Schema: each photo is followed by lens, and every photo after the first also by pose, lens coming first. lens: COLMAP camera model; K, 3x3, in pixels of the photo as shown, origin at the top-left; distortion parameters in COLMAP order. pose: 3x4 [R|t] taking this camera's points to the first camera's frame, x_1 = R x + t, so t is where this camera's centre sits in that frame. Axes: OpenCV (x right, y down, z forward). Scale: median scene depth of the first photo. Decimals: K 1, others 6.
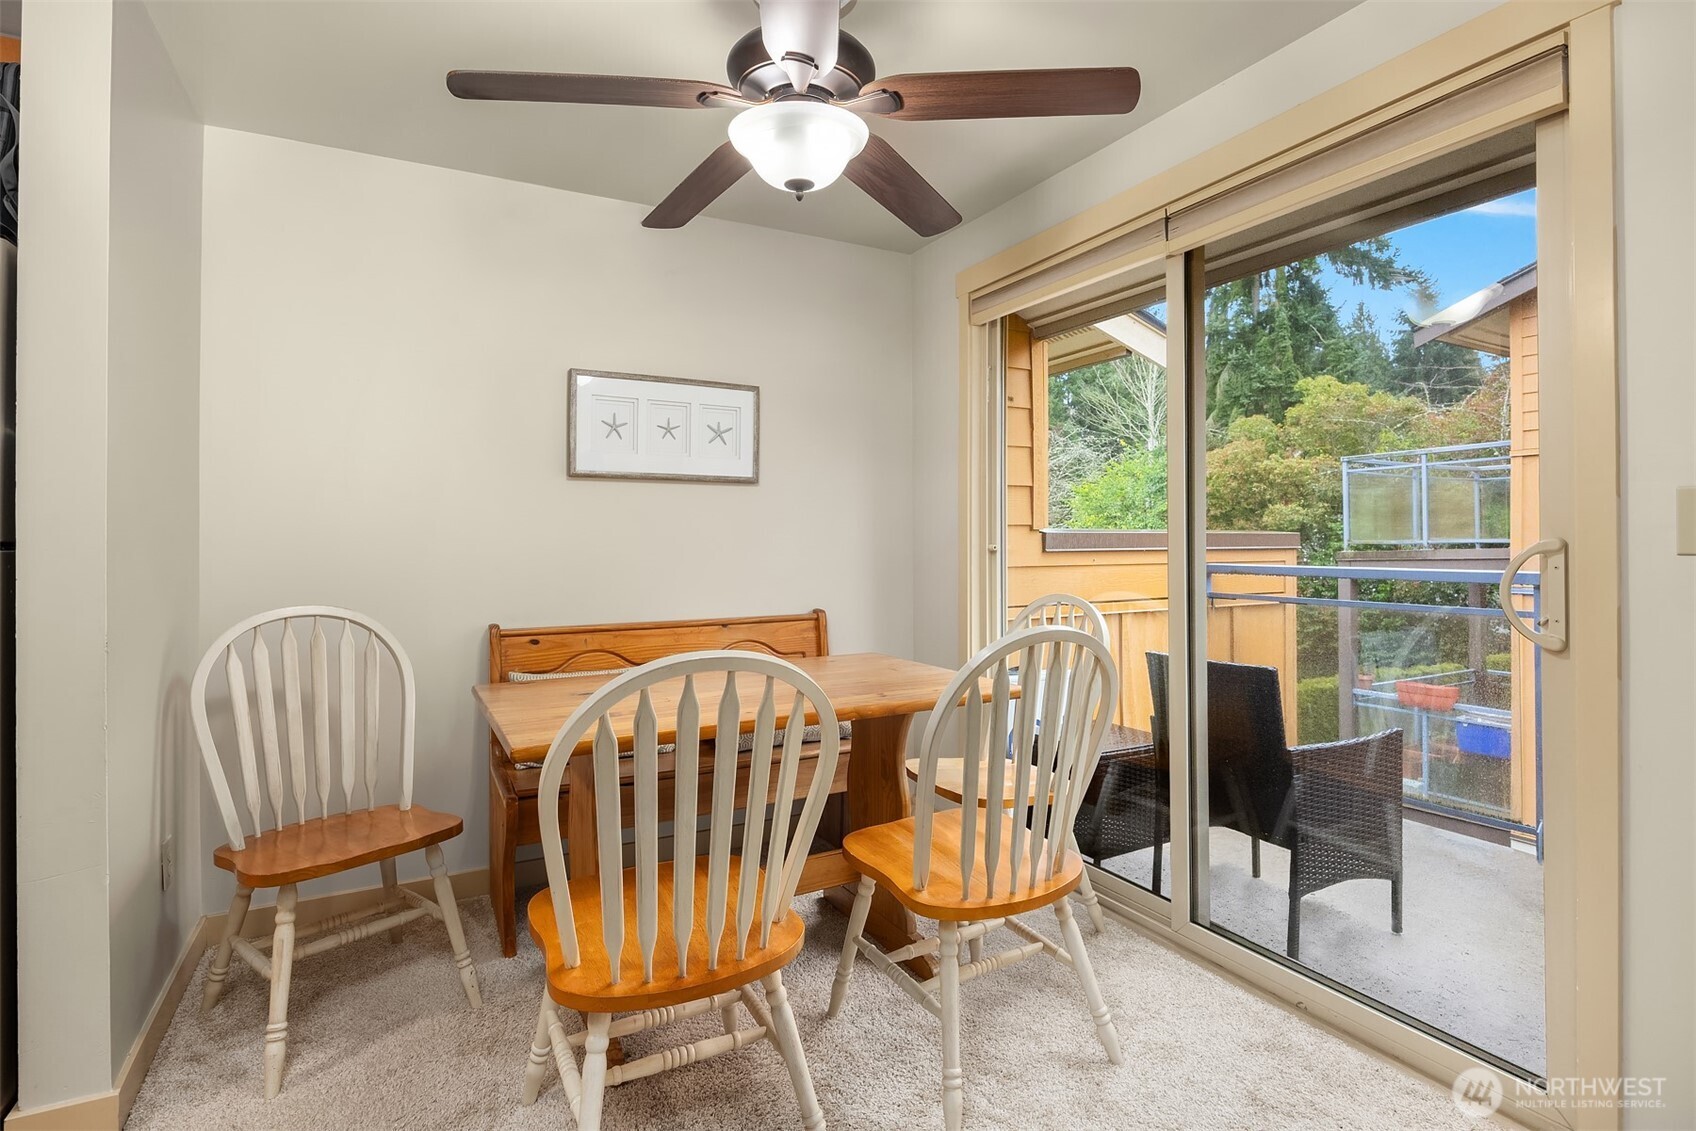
lens RADIAL K [[879.4, 0, 821.1], [0, 879.4, 538.6], [0, 0, 1]] dist [0.007263, 0.002247]
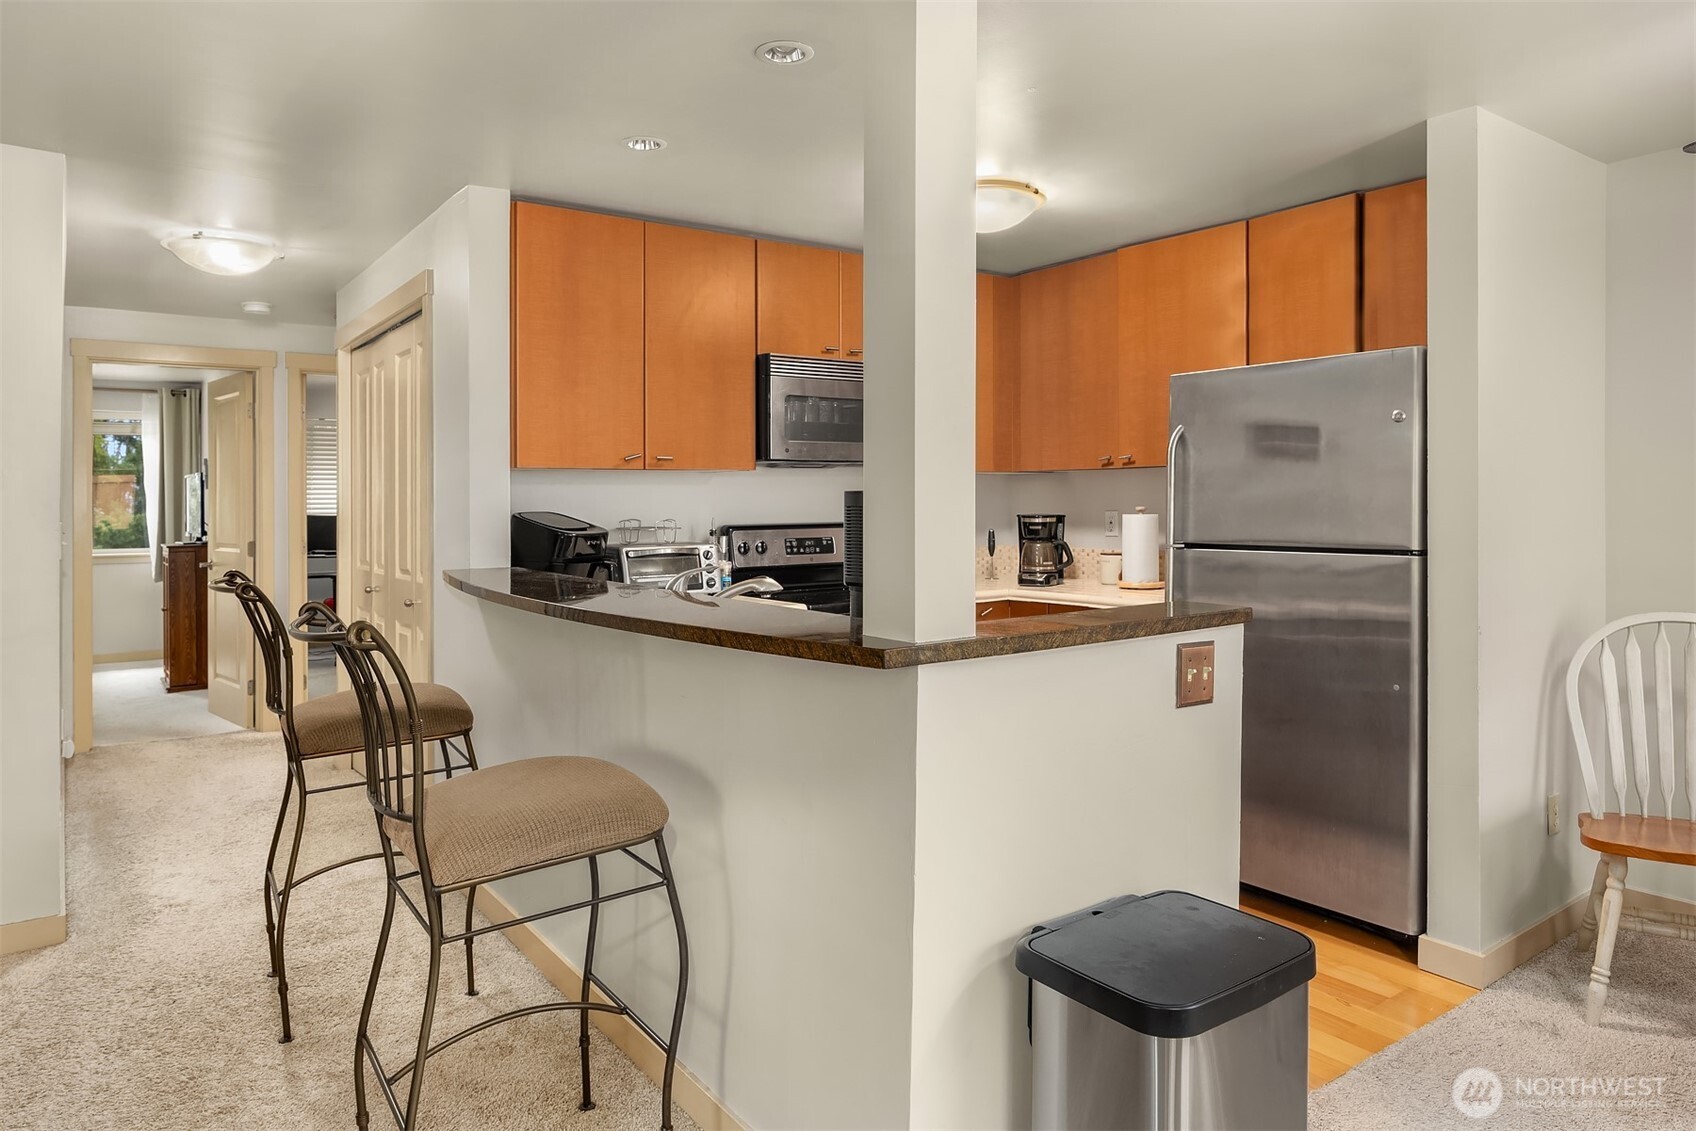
lens RADIAL K [[1074.3, 0, 833.3], [0, 1074.3, 519.4], [0, 0, 1]] dist [-0.021921, 0.001989]
pose [[0.152148, 0.018440, -0.988186, 0.533434], [0.009405, 0.999754, 0.020104, -0.071344], [0.988313, -0.012353, 0.151937, -0.178352]]
